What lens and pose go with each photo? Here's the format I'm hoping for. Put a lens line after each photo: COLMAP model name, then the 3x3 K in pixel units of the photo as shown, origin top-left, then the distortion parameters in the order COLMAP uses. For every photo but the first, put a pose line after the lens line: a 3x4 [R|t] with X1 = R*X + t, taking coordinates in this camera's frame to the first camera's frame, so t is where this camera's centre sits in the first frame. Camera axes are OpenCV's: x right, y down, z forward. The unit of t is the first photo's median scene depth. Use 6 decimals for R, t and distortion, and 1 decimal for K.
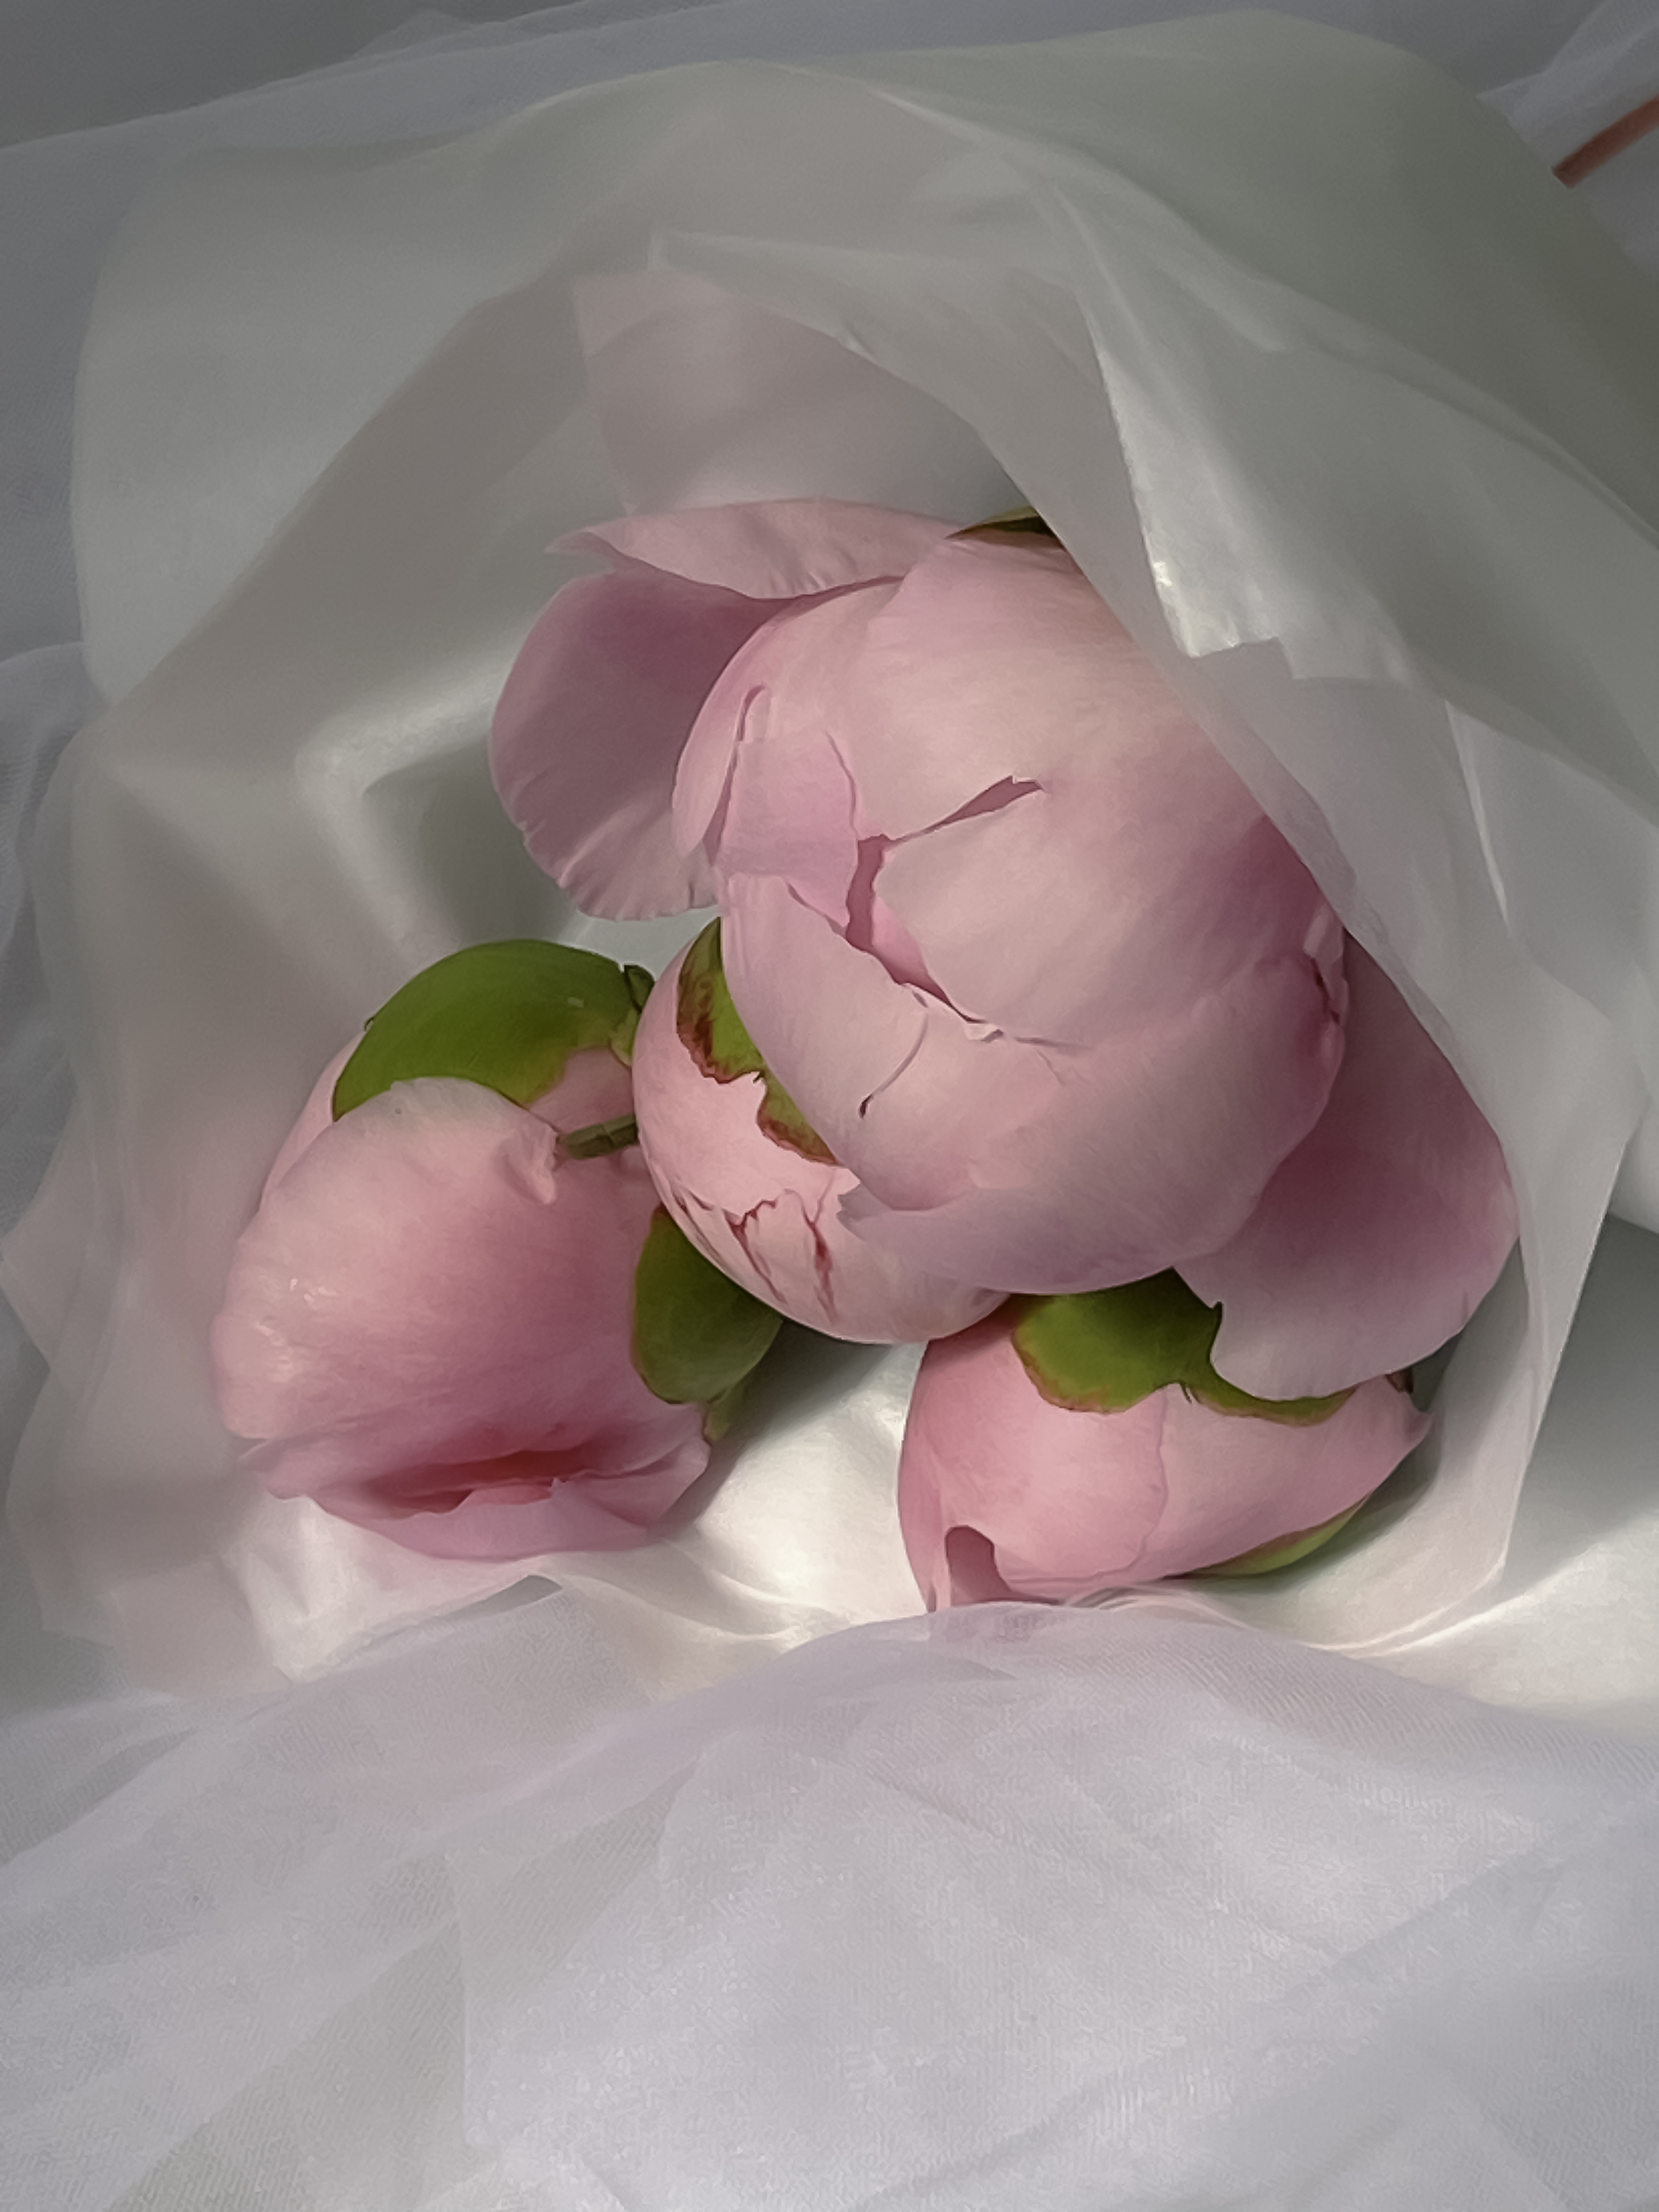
lens RADIAL K [[7350.2, 0, 829.5], [0, 7350.2, 1106.0], [0, 0, 1]] dist [-0.017644, -1.579115]
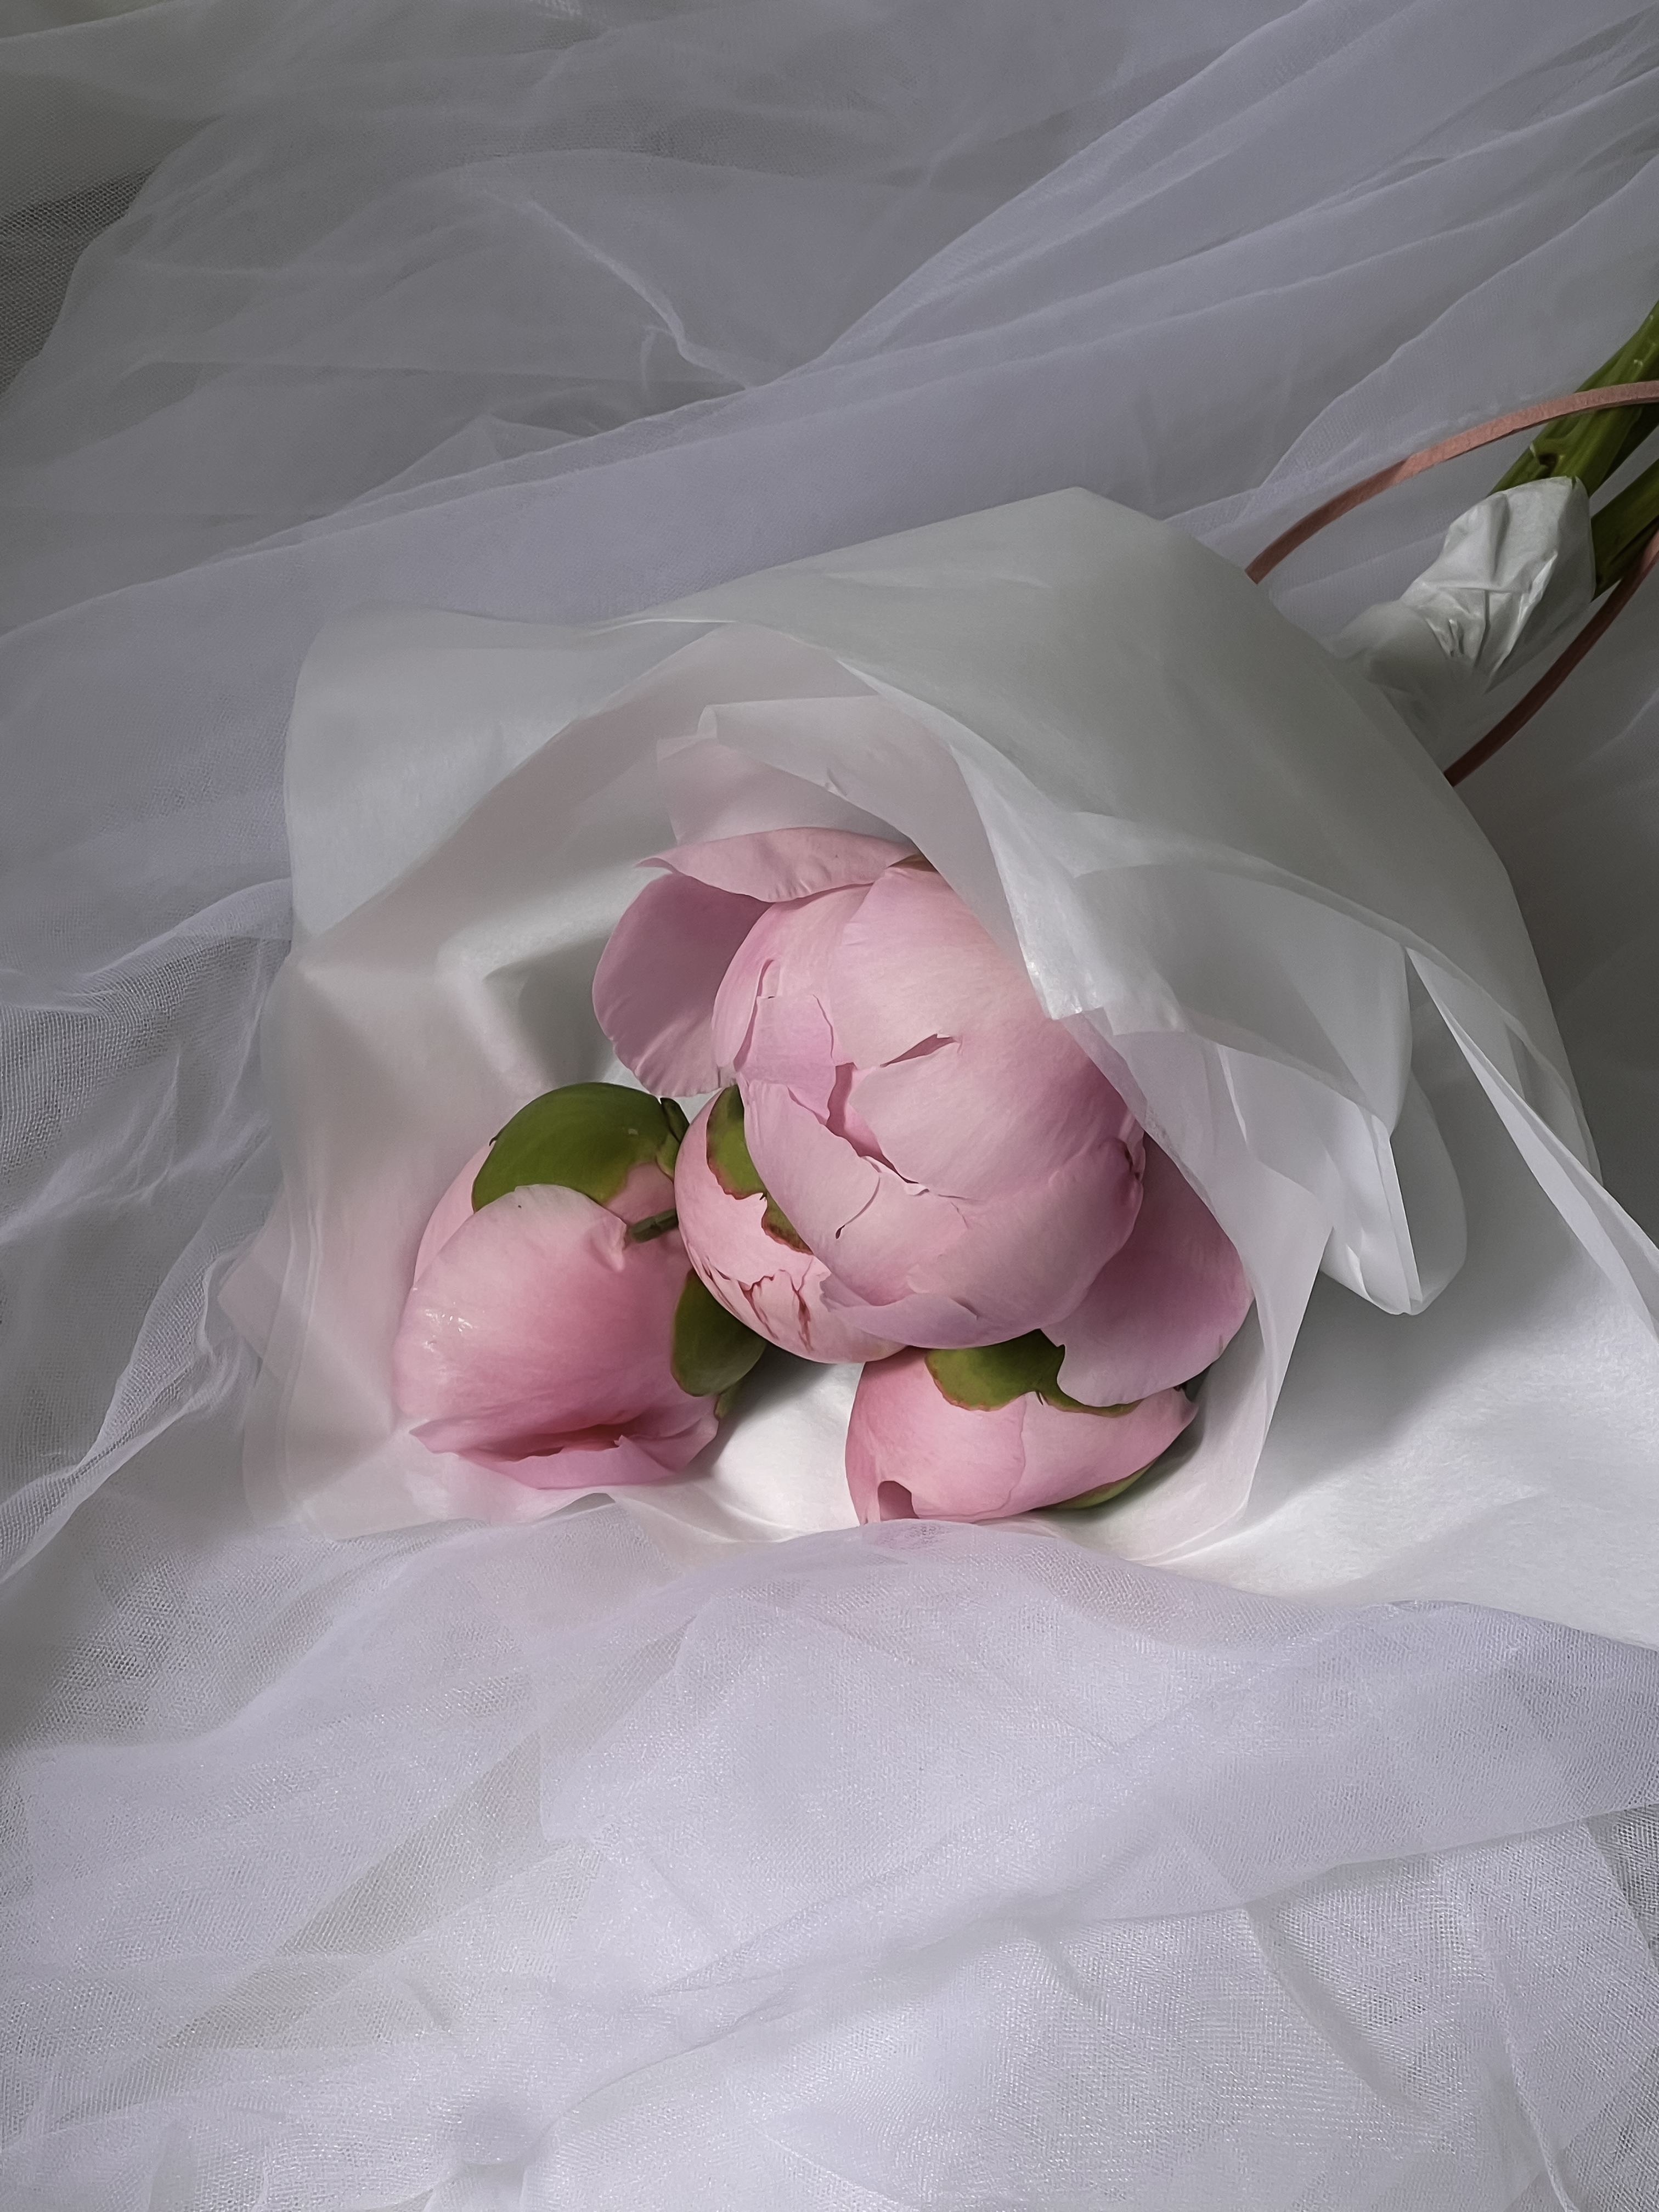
lens RADIAL K [[6111.5, 0, 829.5], [0, 6111.5, 1106.0], [0, 0, 1]] dist [-0.616213, 0.030711]
pose [[0.999788, 0.000335, 0.020571, -0.021380], [-0.000695, 0.999846, 0.017514, -0.044057], [-0.020562, -0.017525, 0.999635, -0.270131]]
